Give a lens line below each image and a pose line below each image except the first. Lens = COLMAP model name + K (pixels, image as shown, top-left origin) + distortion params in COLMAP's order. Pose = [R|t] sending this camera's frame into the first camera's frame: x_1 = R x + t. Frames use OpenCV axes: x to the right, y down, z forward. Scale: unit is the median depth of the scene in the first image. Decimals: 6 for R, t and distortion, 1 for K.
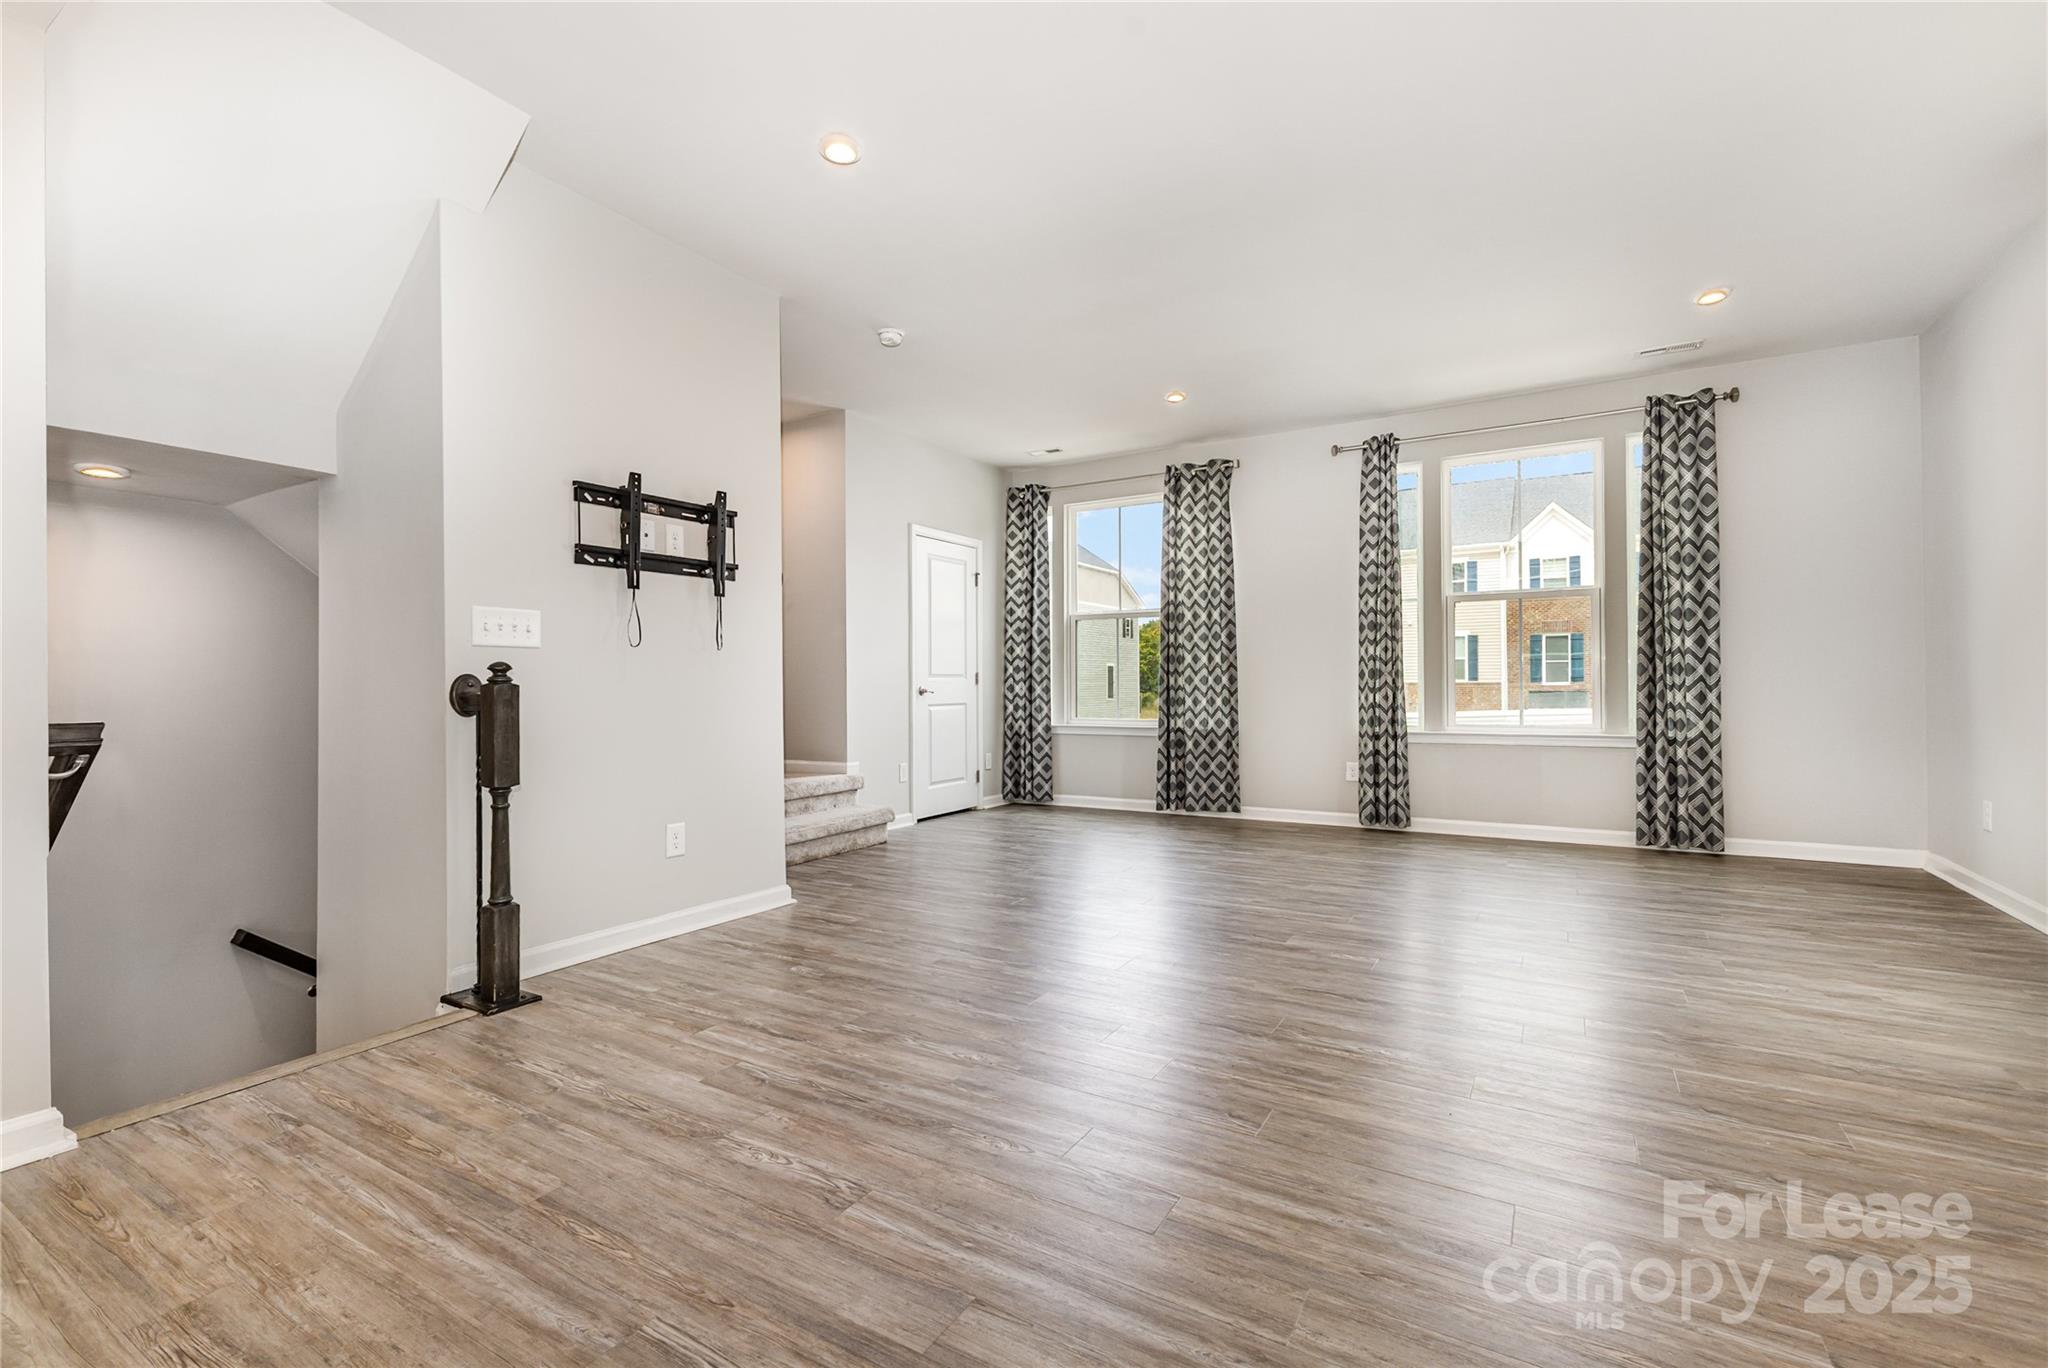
lens RADIAL K [[887.5, 0, 1029.7], [0, 887.5, 687.8], [0, 0, 1]] dist [0.009256, -0.000049]
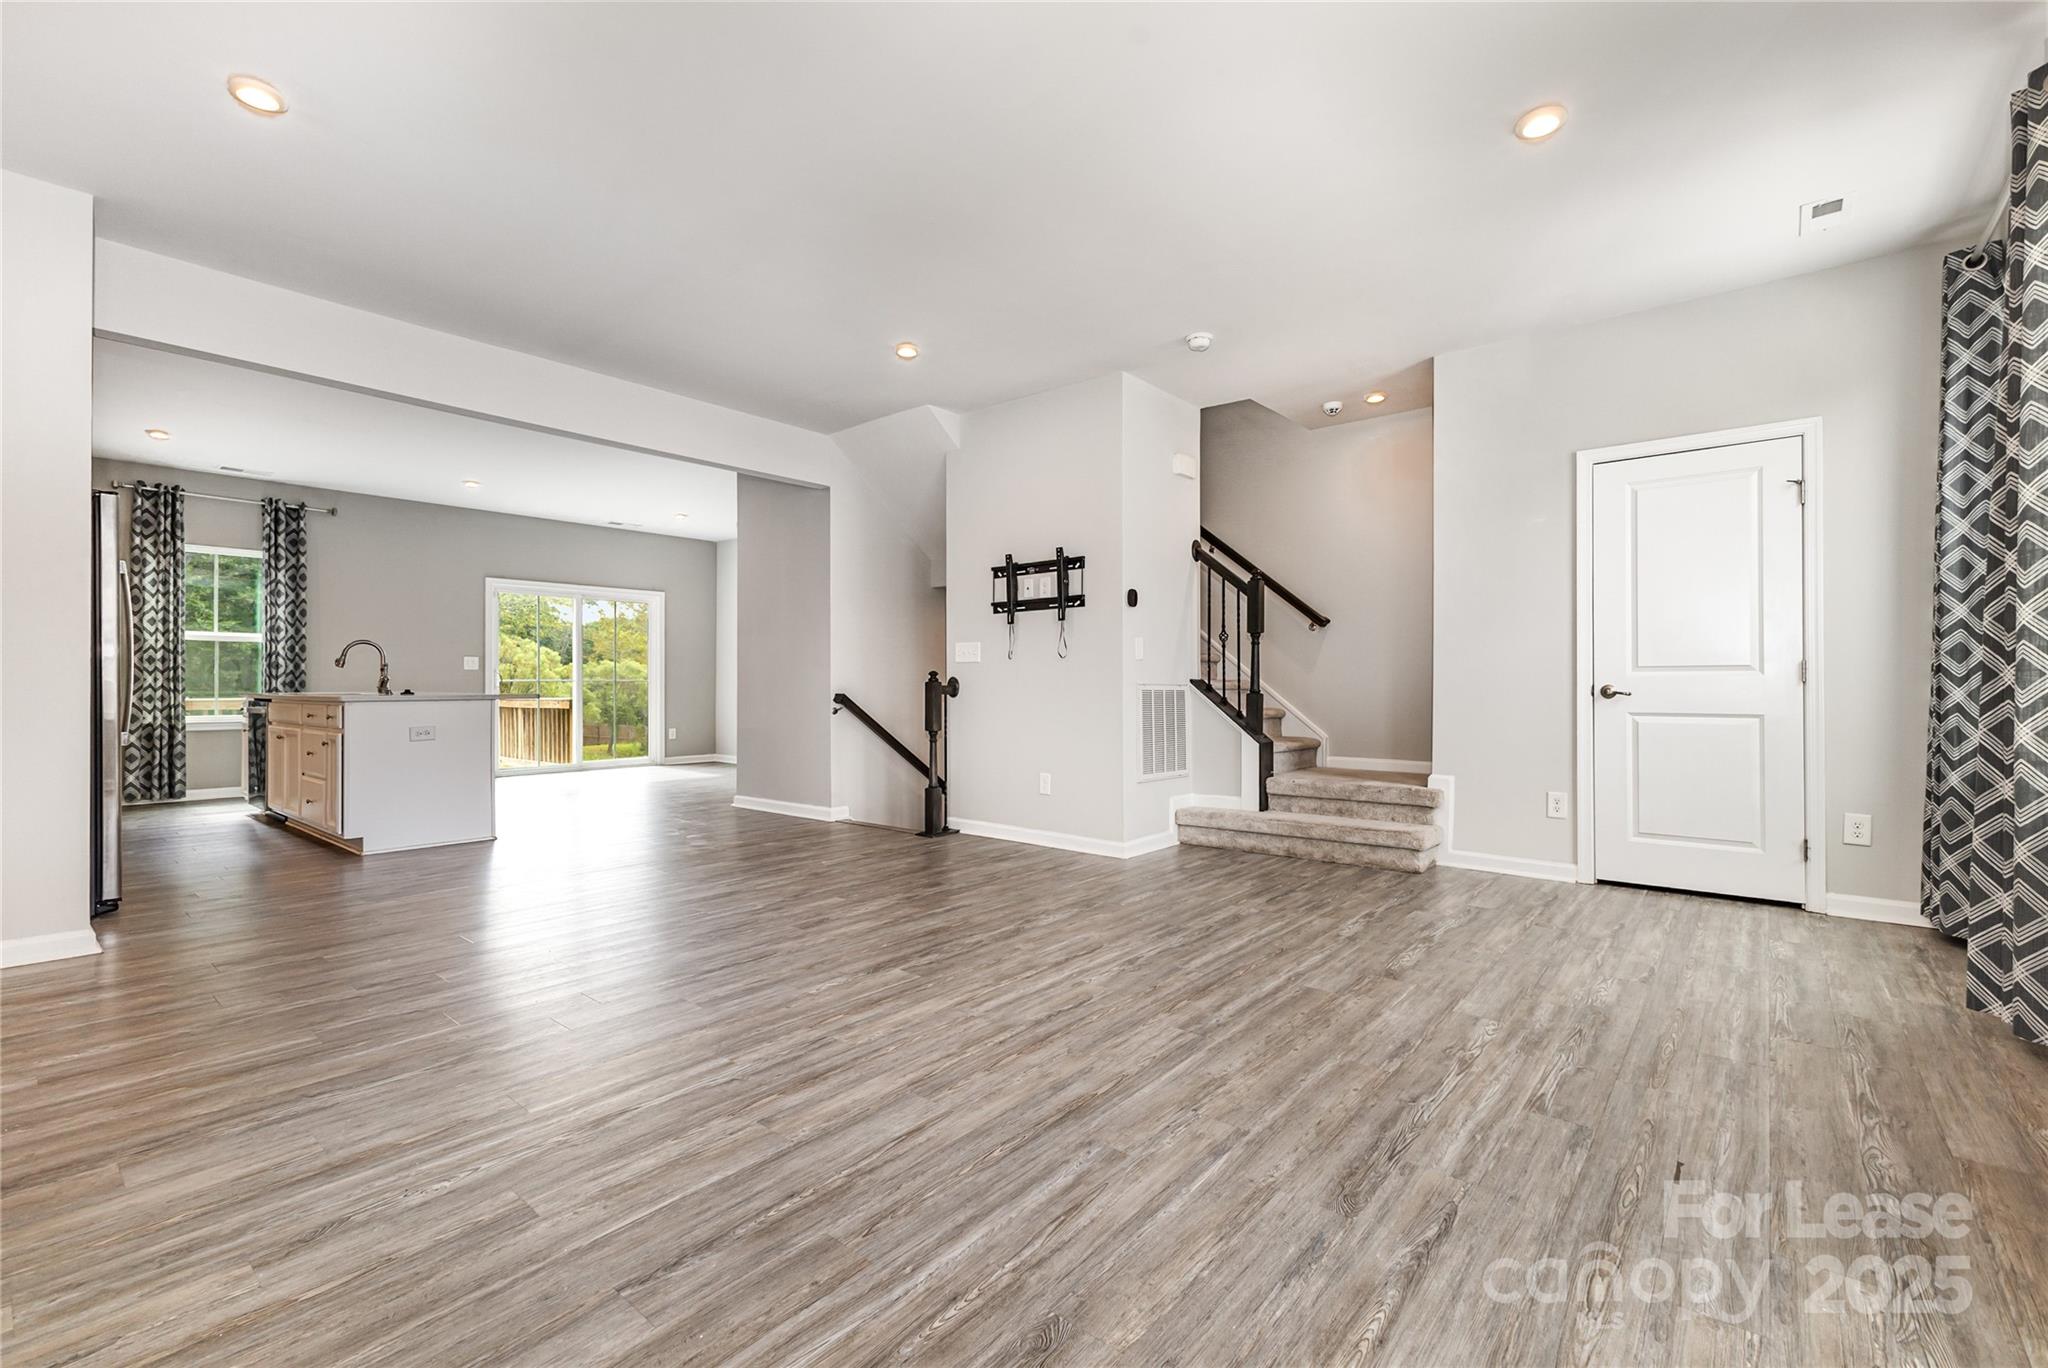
lens RADIAL K [[879.1, 0, 1029.1], [0, 879.1, 679.2], [0, 0, 1]] dist [0.009039, -0.000122]
pose [[-0.154739, 0.002474, -0.987952, 0.669041], [-0.001561, 0.999995, 0.002748, -0.007310], [0.987954, 0.001968, -0.154734, 0.734793]]
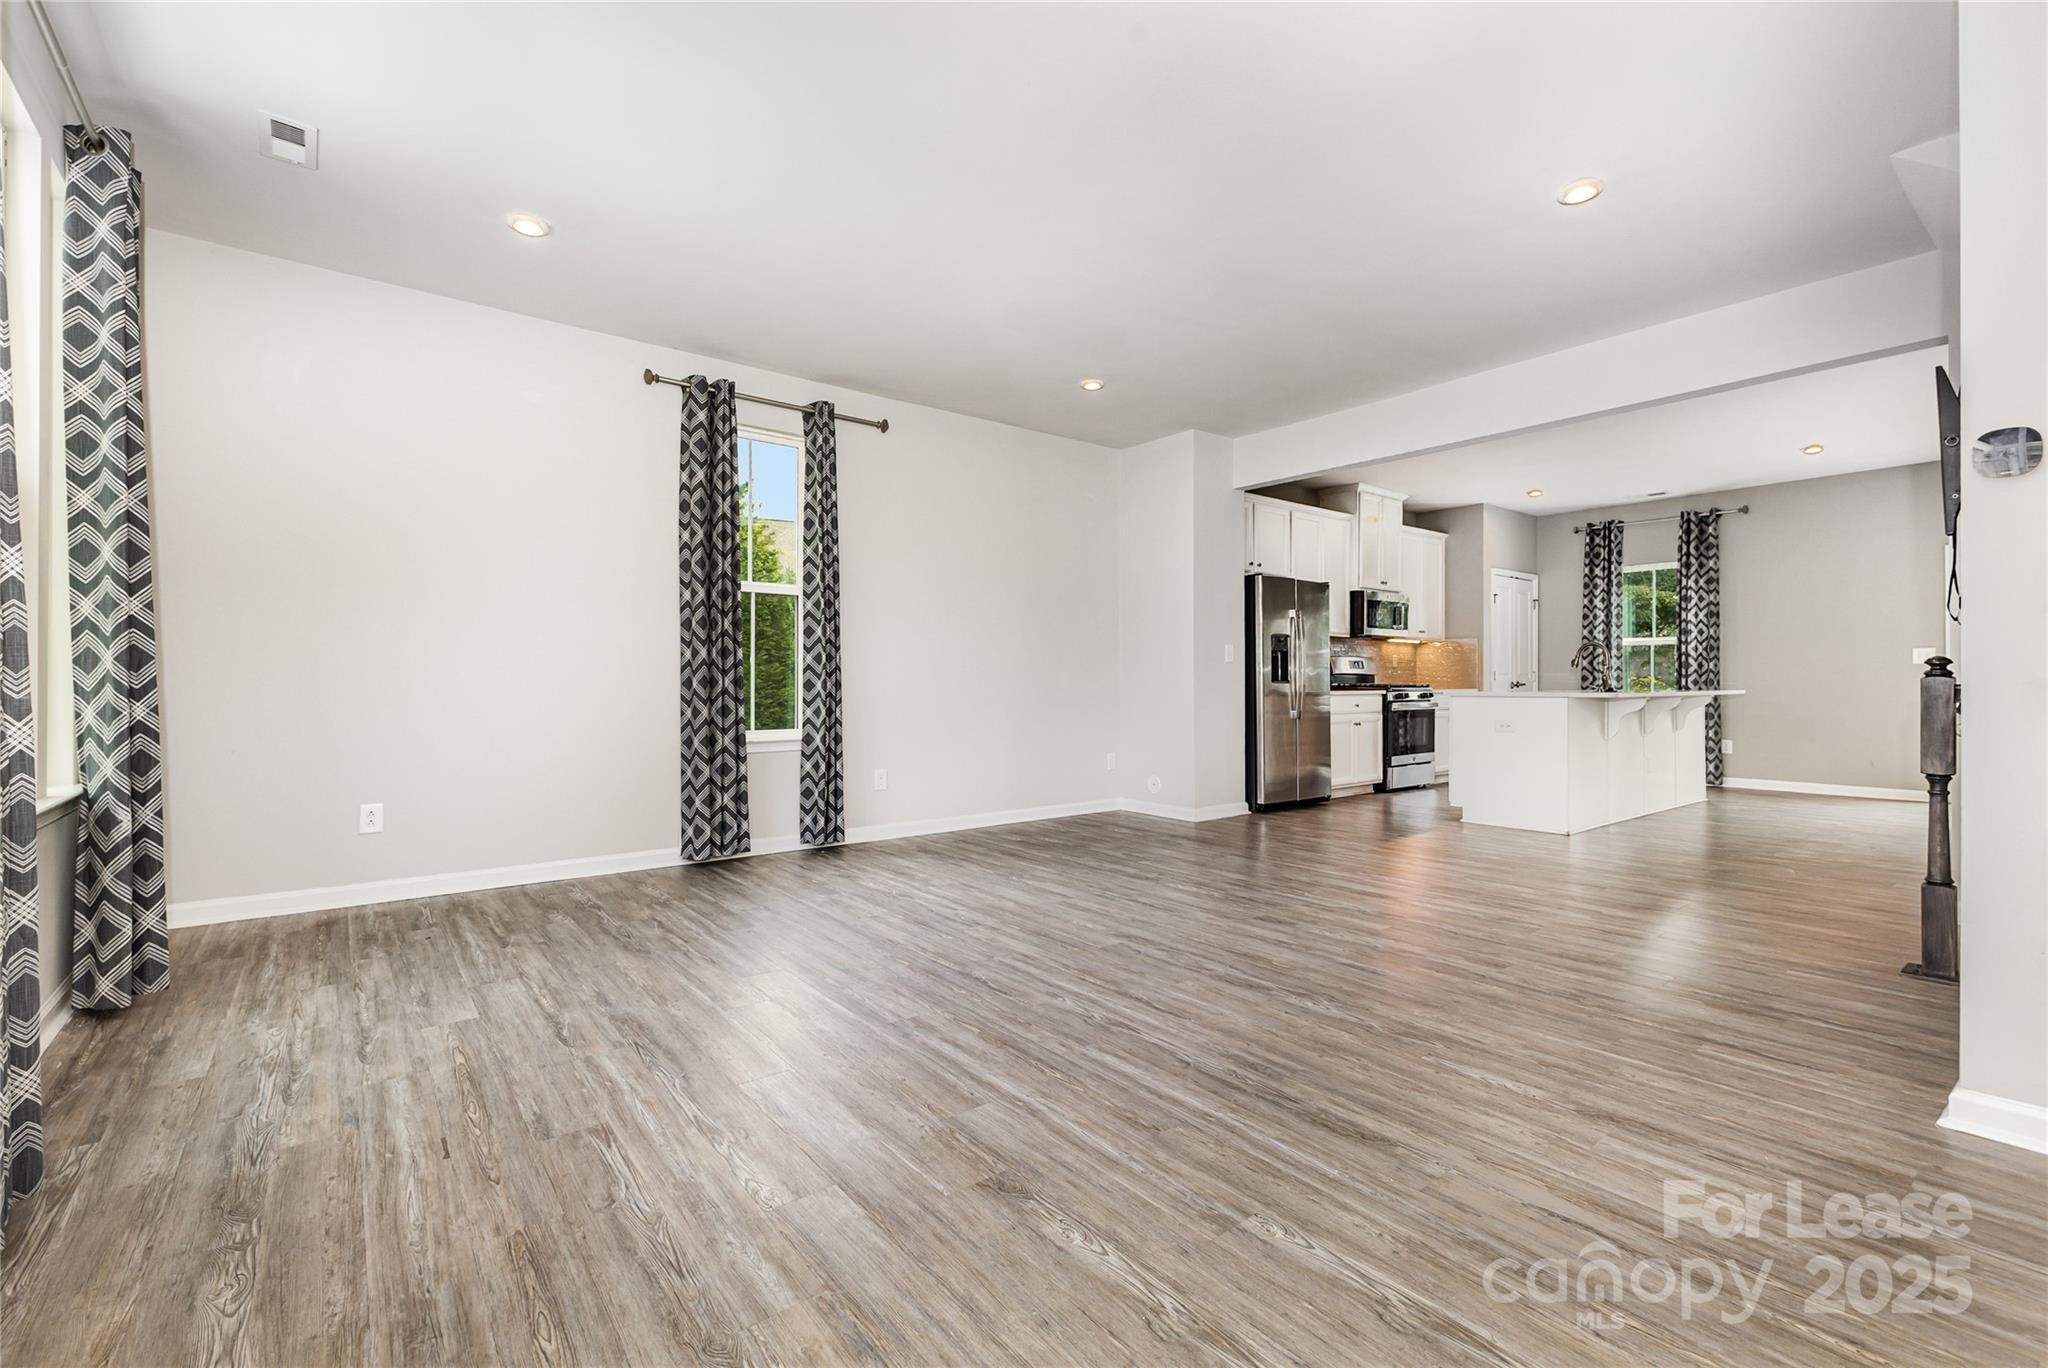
lens RADIAL K [[879.1, 0, 1029.1], [0, 879.1, 679.2], [0, 0, 1]] dist [0.009039, -0.000122]
pose [[-0.934530, 0.009872, 0.355747, 0.018334], [0.008892, 0.999951, -0.004390, -0.002922], [-0.355773, -0.000939, -0.934572, 1.134271]]
